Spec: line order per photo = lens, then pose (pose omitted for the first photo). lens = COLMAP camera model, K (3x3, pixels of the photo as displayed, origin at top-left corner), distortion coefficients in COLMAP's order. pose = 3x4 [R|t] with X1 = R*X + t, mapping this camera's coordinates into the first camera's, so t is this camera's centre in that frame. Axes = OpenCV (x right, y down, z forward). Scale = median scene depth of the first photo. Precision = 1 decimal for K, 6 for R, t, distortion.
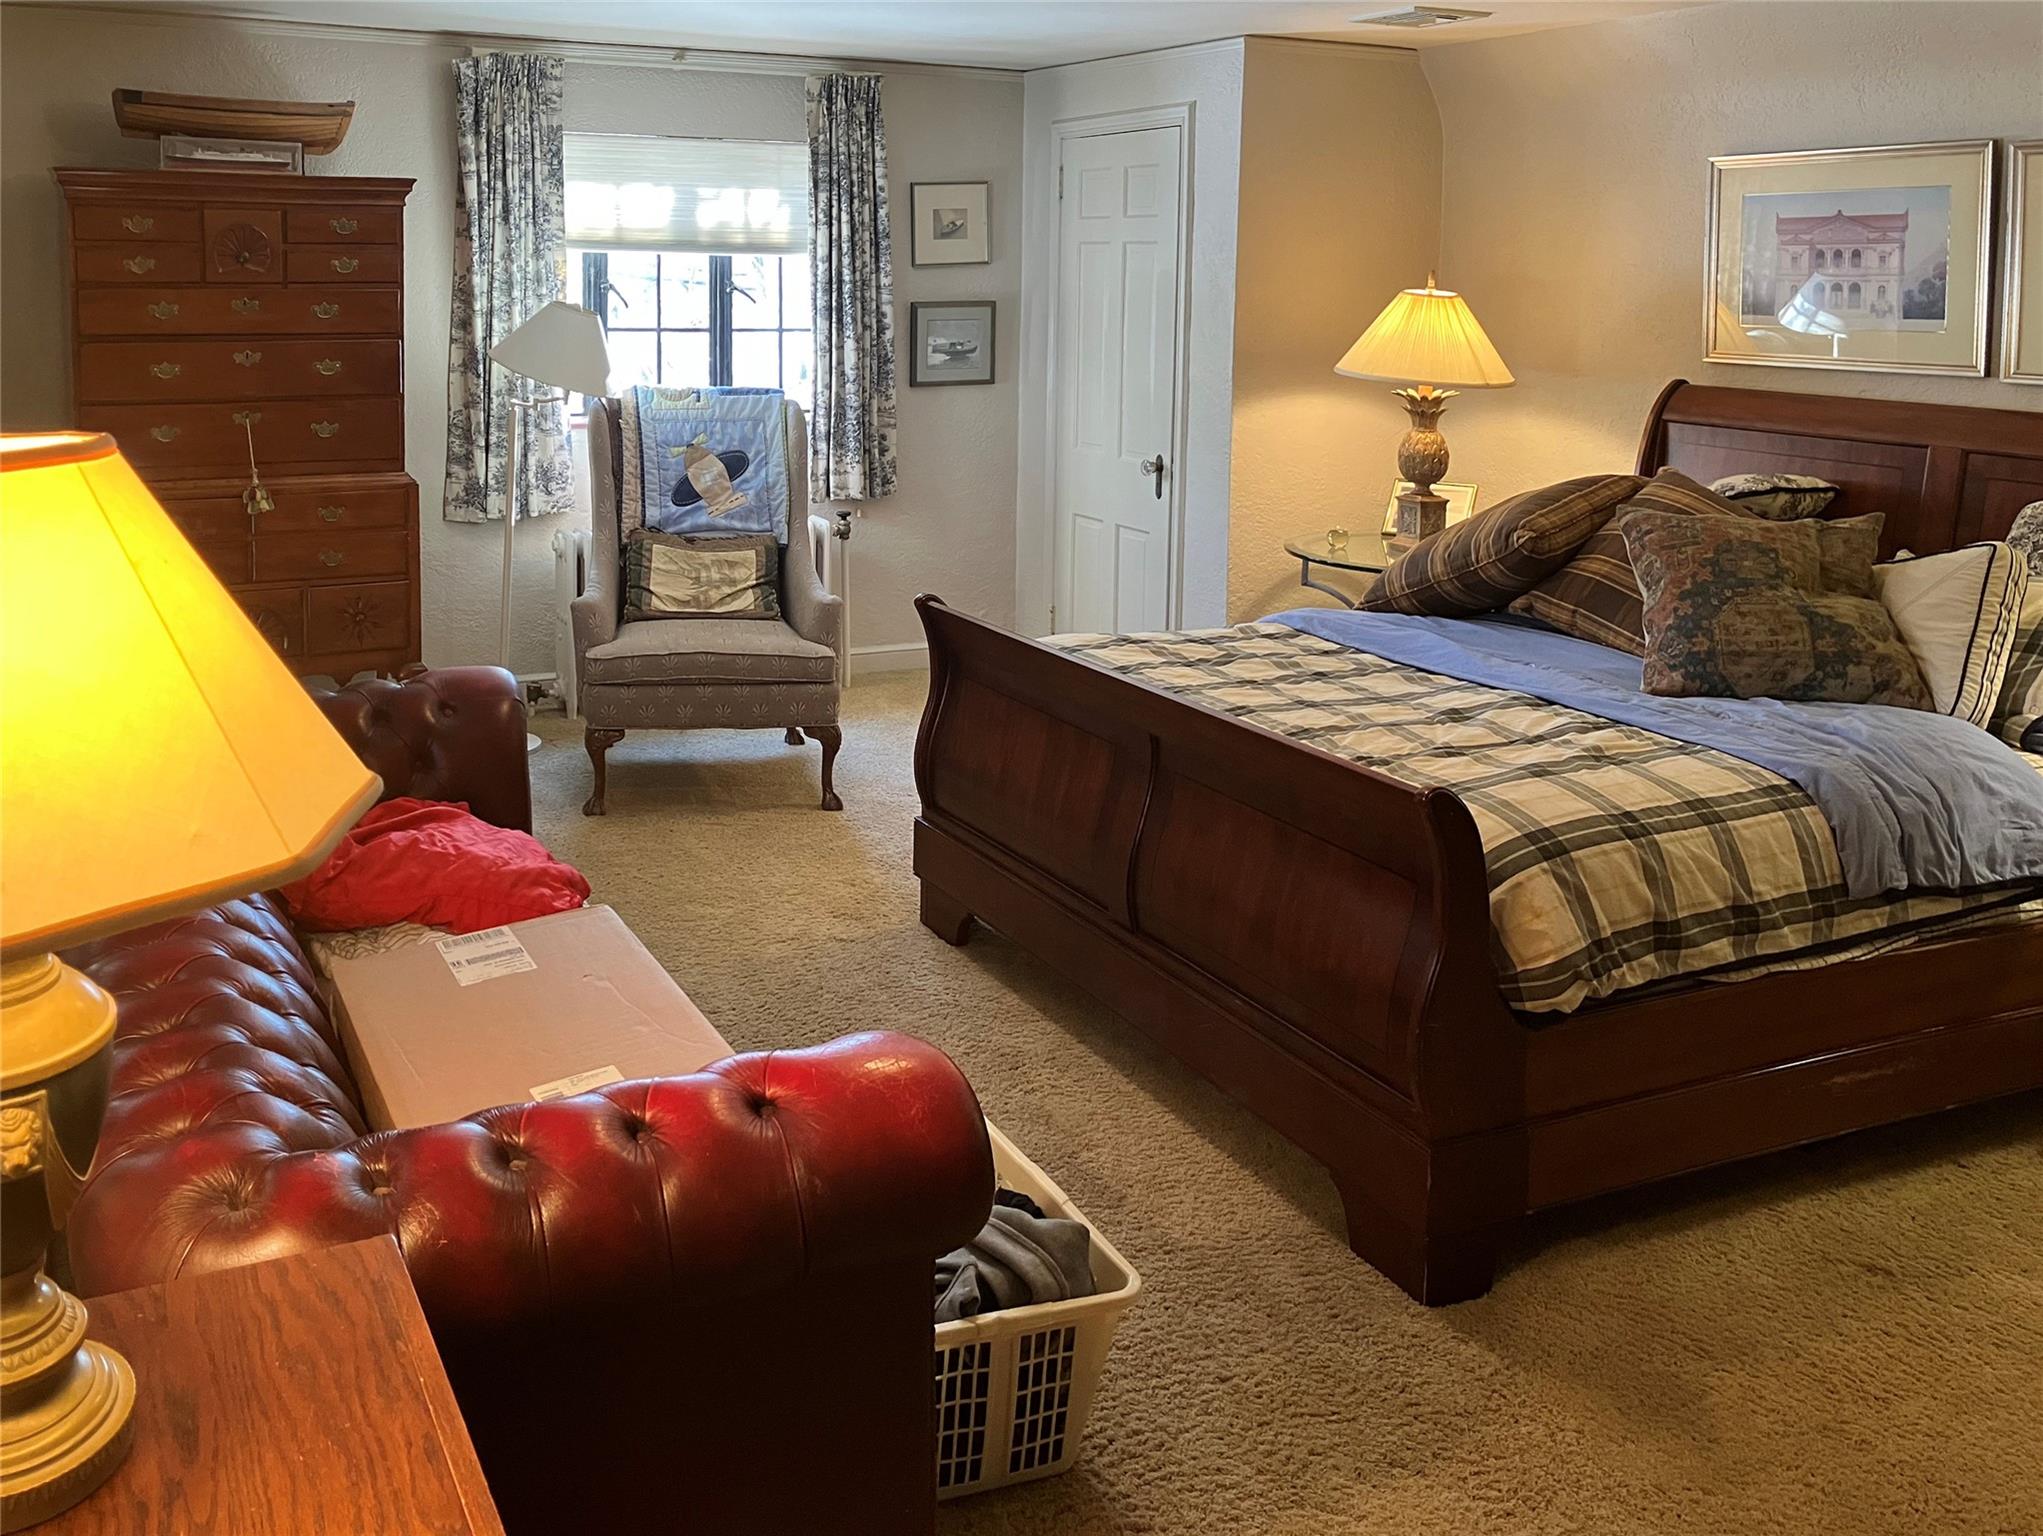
lens RADIAL K [[1660.3, 0, 1021.5], [0, 1660.3, 768.0], [0, 0, 1]] dist [0.001858, -0.005156]
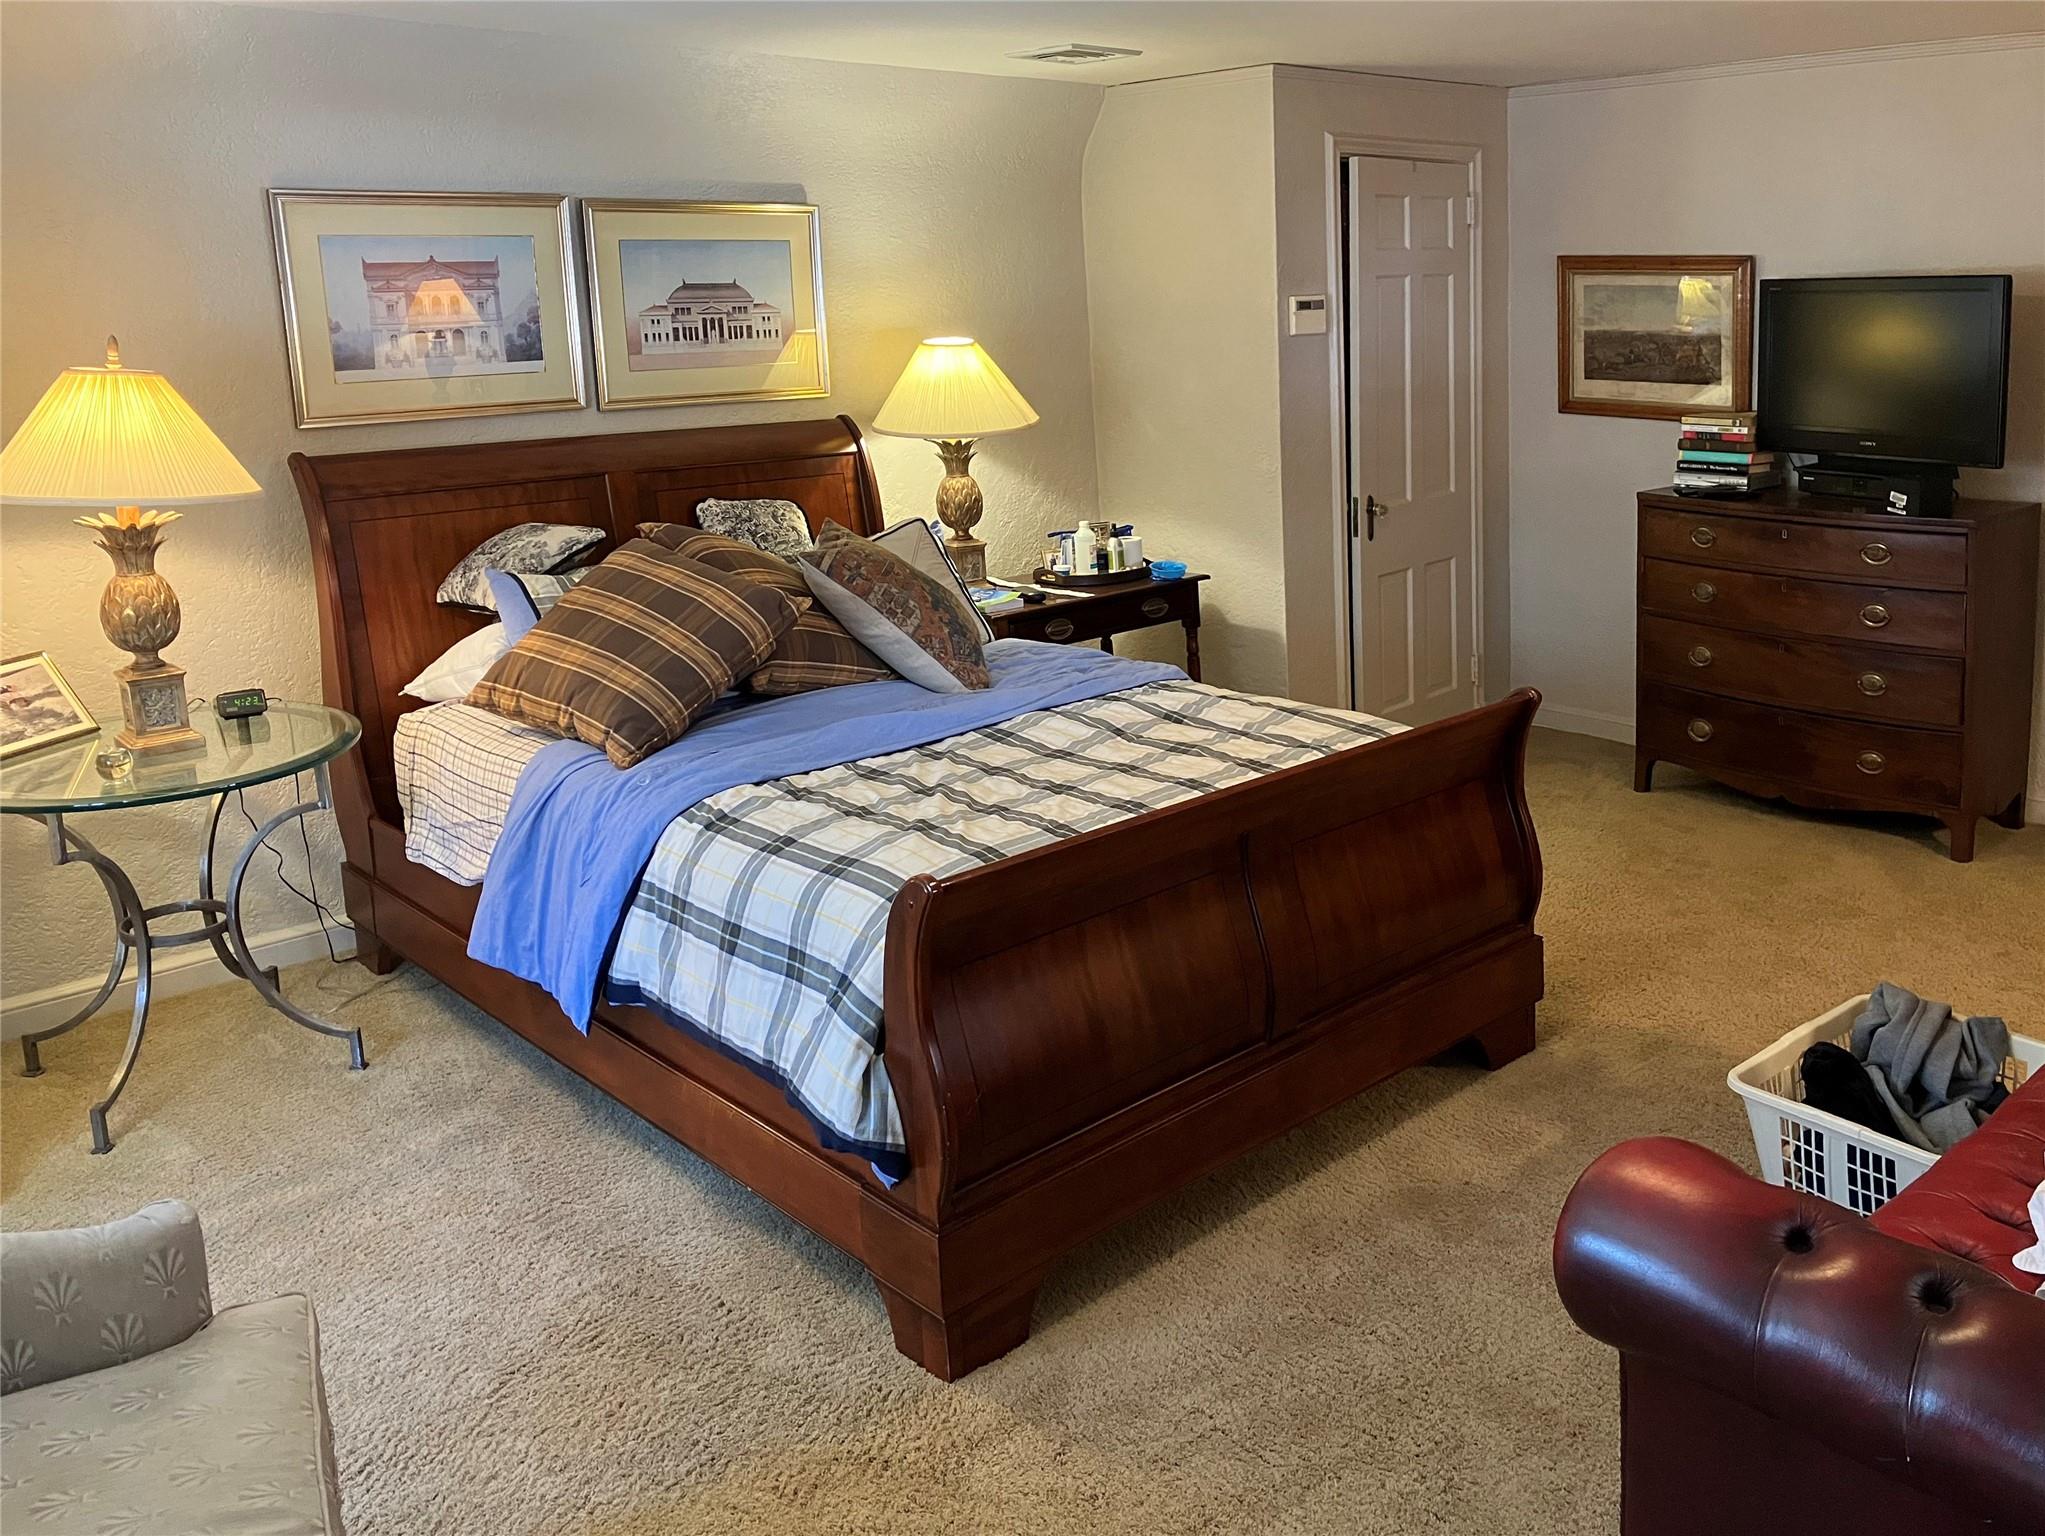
lens RADIAL K [[1661.9, 0, 1022.5], [0, 1661.9, 768.0], [0, 0, 1]] dist [0.001858, -0.005156]
pose [[-0.329103, -0.261479, 0.907370, -0.589803], [0.285816, 0.888242, 0.359632, -0.327895], [-0.900000, 0.377697, -0.217588, 1.035544]]
